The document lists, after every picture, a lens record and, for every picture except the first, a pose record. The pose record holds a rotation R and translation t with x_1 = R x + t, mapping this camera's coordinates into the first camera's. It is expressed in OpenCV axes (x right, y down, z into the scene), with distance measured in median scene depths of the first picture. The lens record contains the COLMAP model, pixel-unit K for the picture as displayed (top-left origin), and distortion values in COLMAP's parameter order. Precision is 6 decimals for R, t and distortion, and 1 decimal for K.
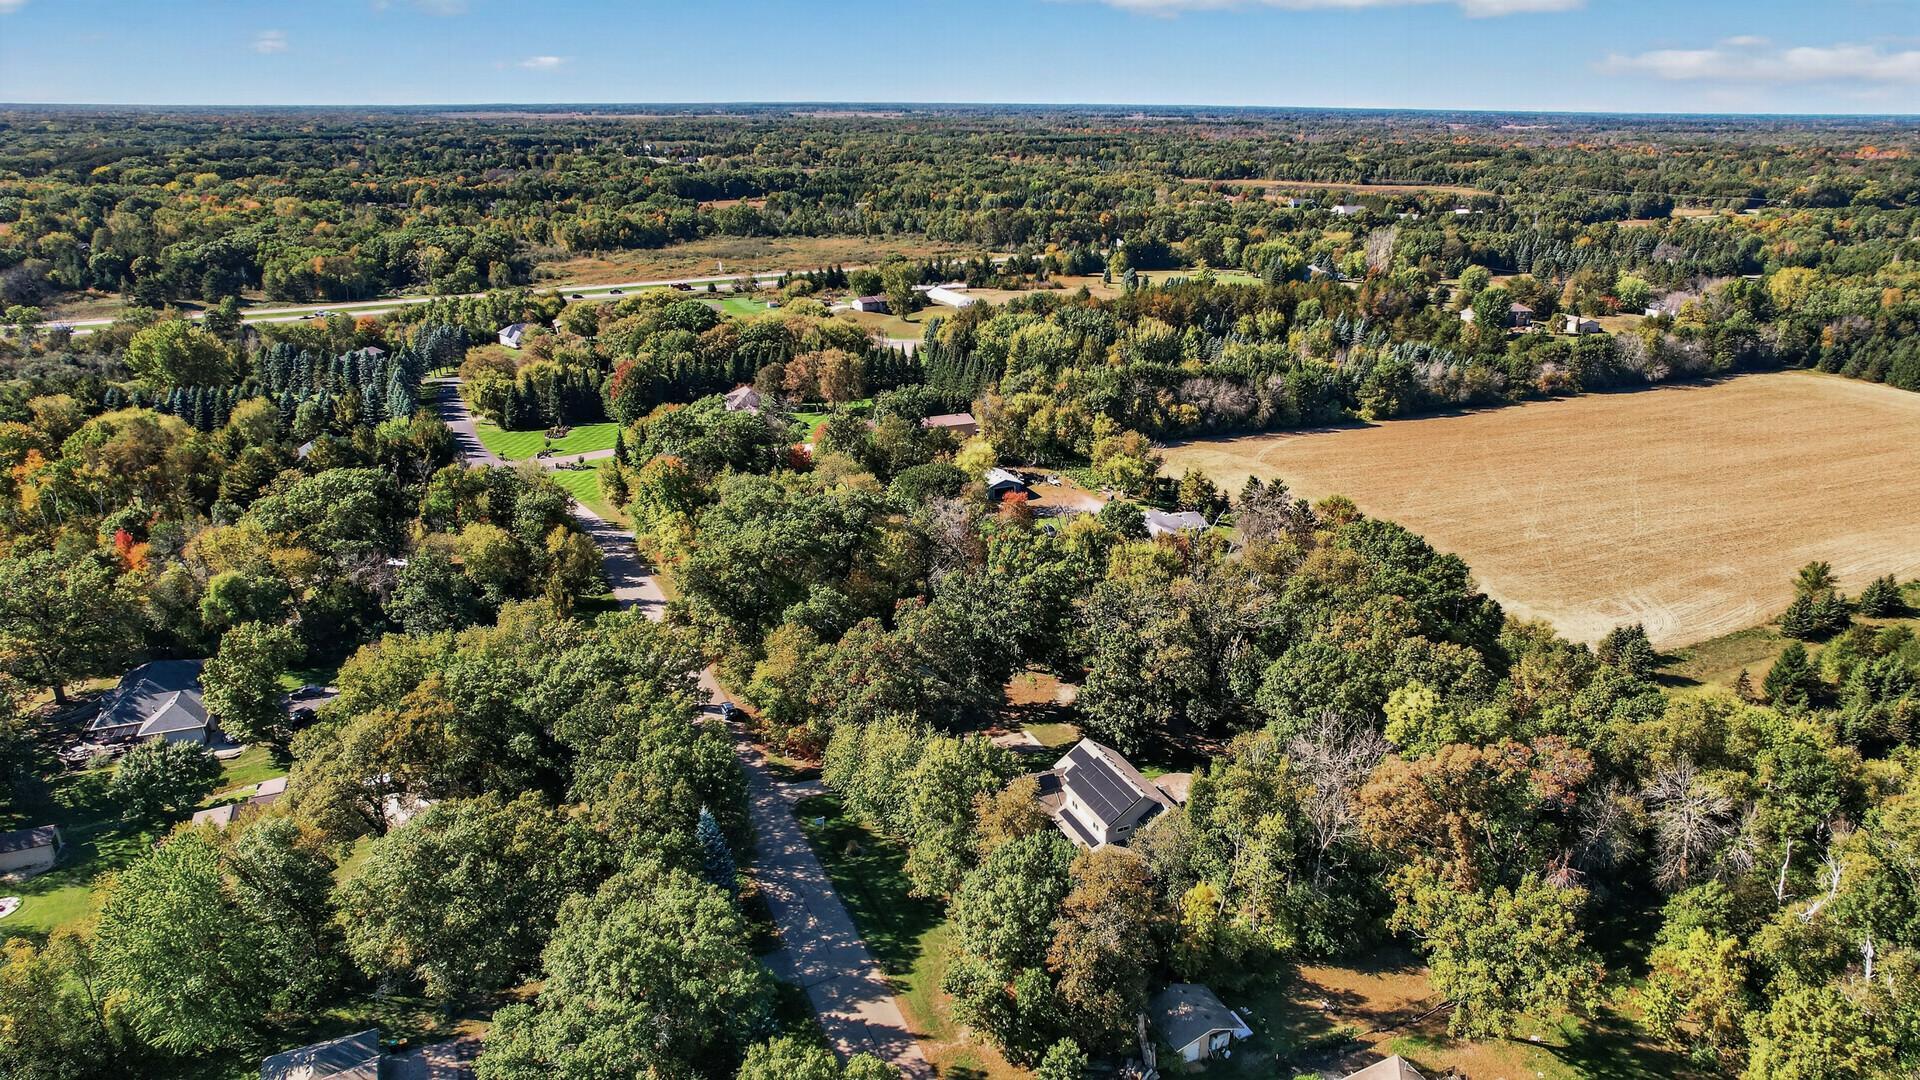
lens RADIAL K [[1271.7, 0, 963.9], [0, 1271.7, 543.6], [0, 0, 1]] dist [-0.050500, 0.045408]
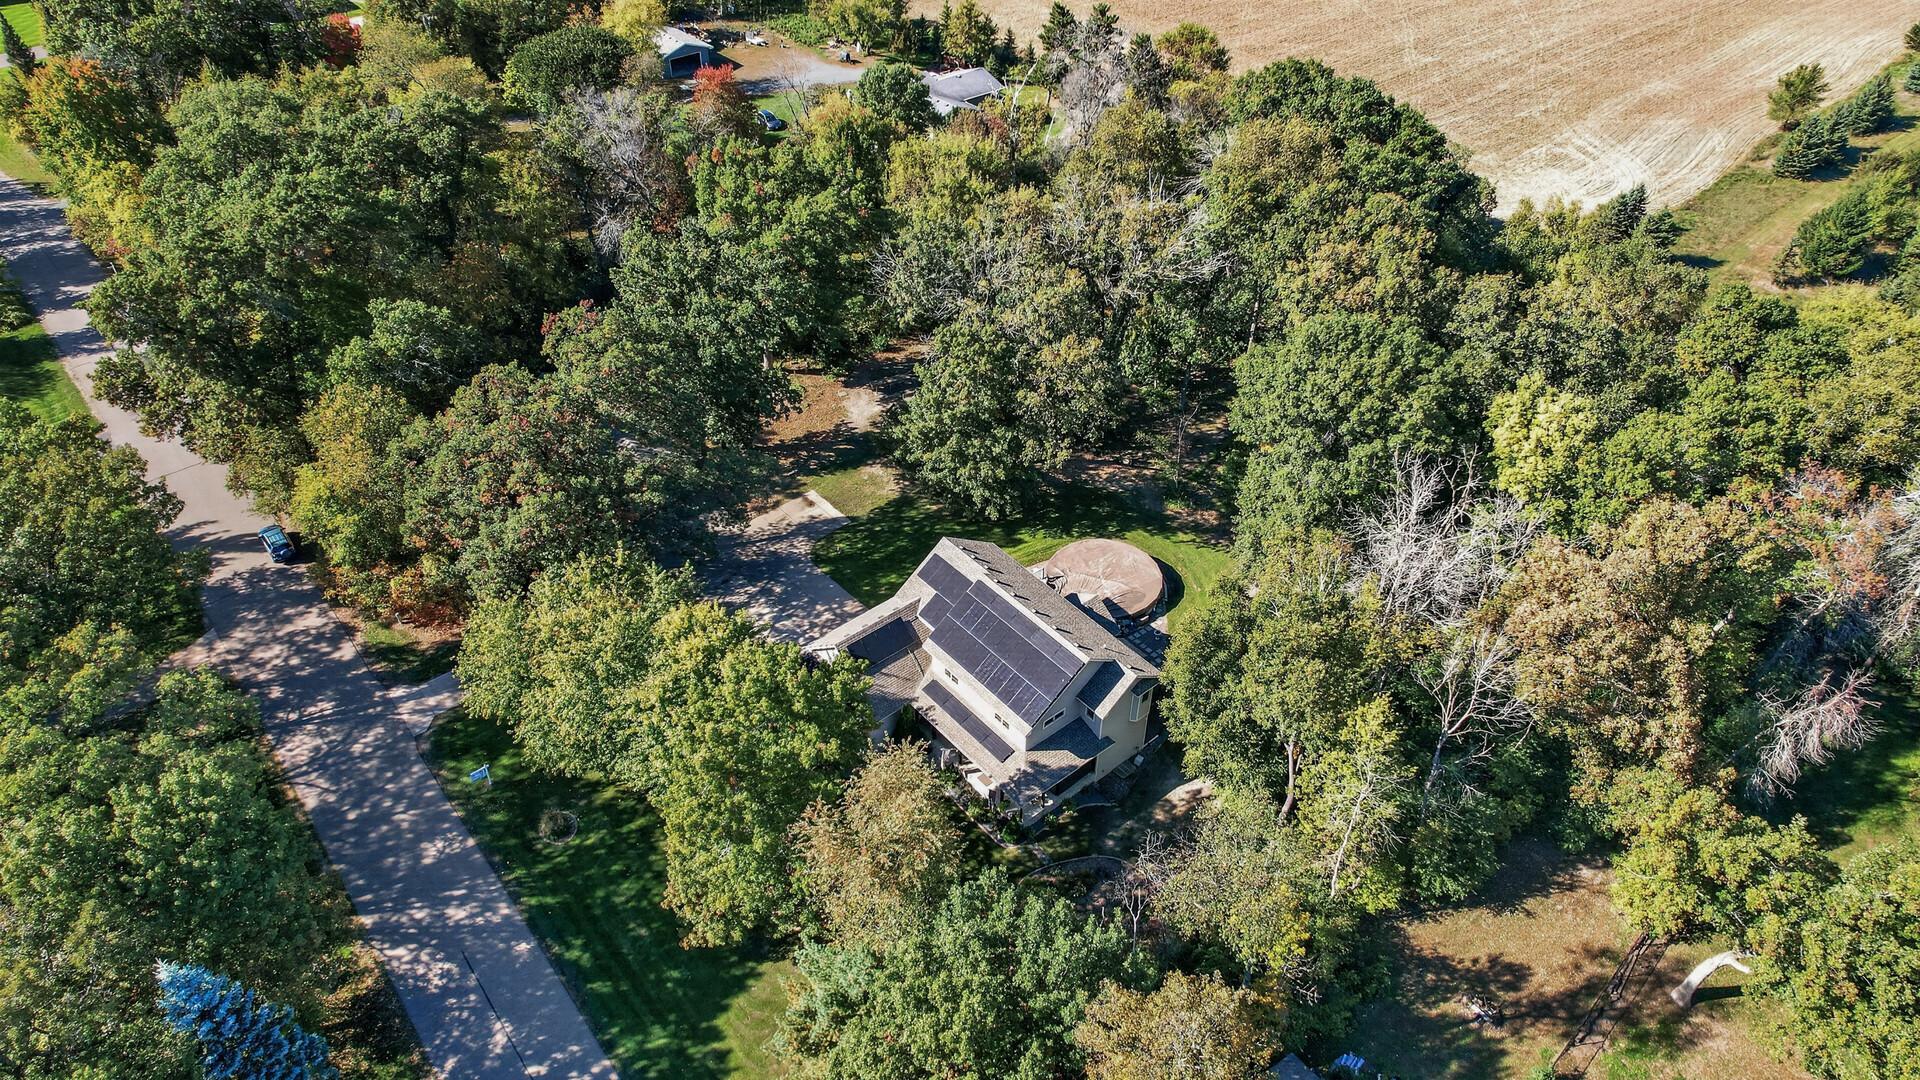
lens RADIAL K [[1271.7, 0, 978.6], [0, 1271.7, 571.5], [0, 0, 1]] dist [-0.050500, 0.045408]
pose [[0.962470, -0.178461, 0.204459, -0.004690], [0.095496, 0.927905, 0.360379, -0.026558], [-0.254032, -0.327329, 0.910123, 0.422814]]
